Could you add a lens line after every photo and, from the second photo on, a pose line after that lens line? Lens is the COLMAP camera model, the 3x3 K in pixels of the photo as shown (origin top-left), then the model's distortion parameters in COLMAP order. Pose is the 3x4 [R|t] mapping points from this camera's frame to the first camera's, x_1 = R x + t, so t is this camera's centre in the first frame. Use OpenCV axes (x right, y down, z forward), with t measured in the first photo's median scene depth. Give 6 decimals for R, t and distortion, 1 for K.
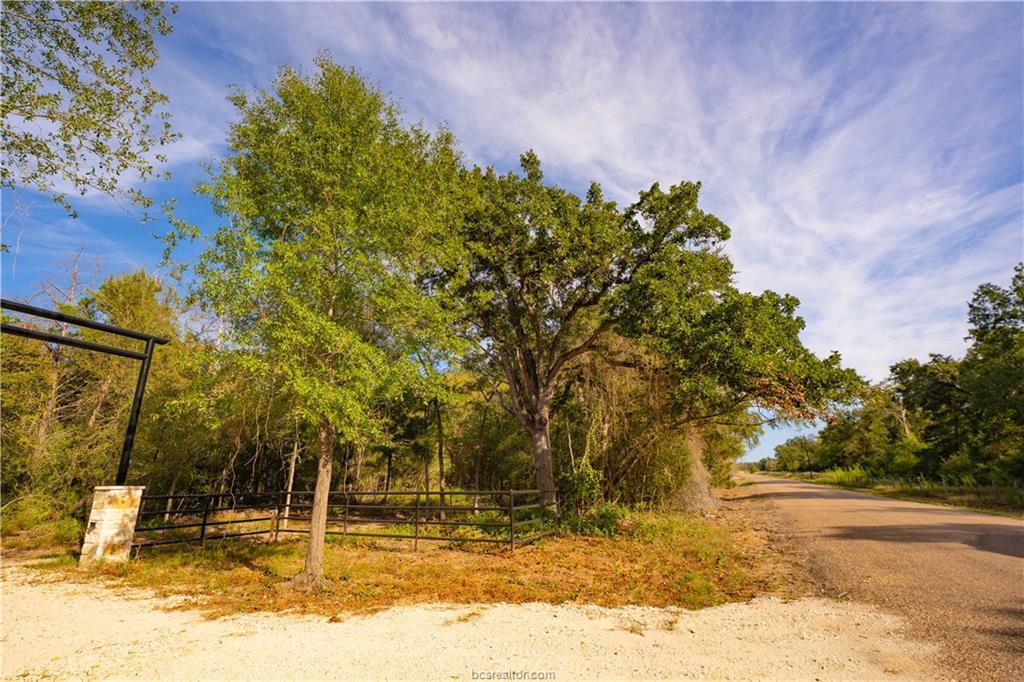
lens RADIAL K [[482.0, 0, 512.0], [0, 482.0, 341.0], [0, 0, 1]] dist [-0.001487, -0.000008]
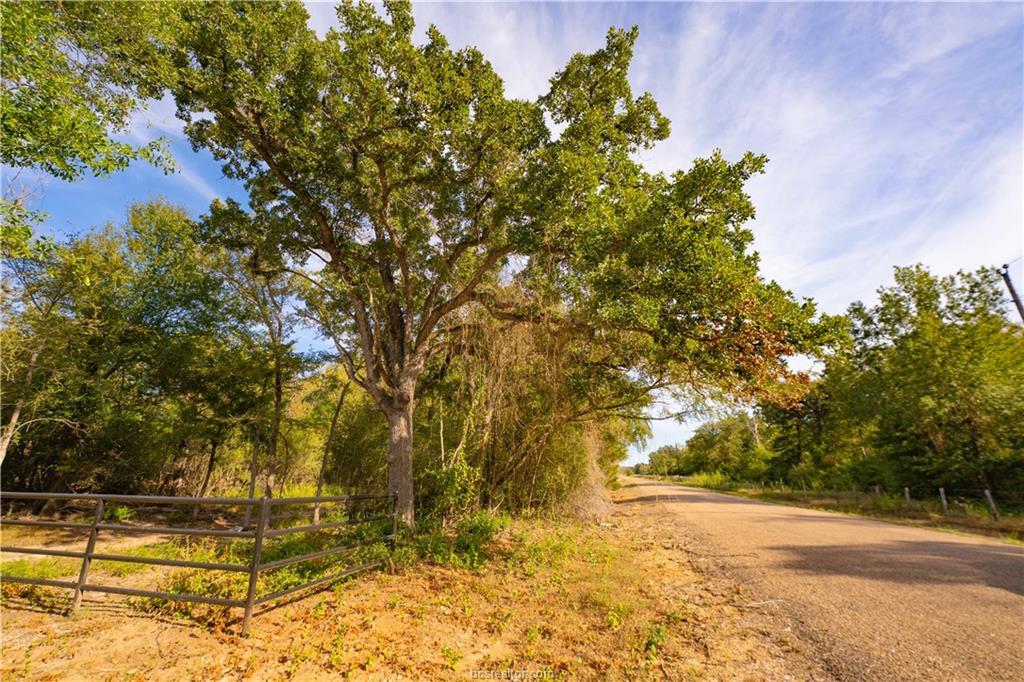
lens RADIAL K [[419.0, 0, 512.0], [0, 419.0, 341.0], [0, 0, 1]] dist [-0.011224, -0.000173]
pose [[0.980816, 0.077420, 0.178904, 0.088047], [-0.070634, 0.996531, -0.044003, 0.080629], [-0.181691, 0.030522, 0.982882, 0.283563]]
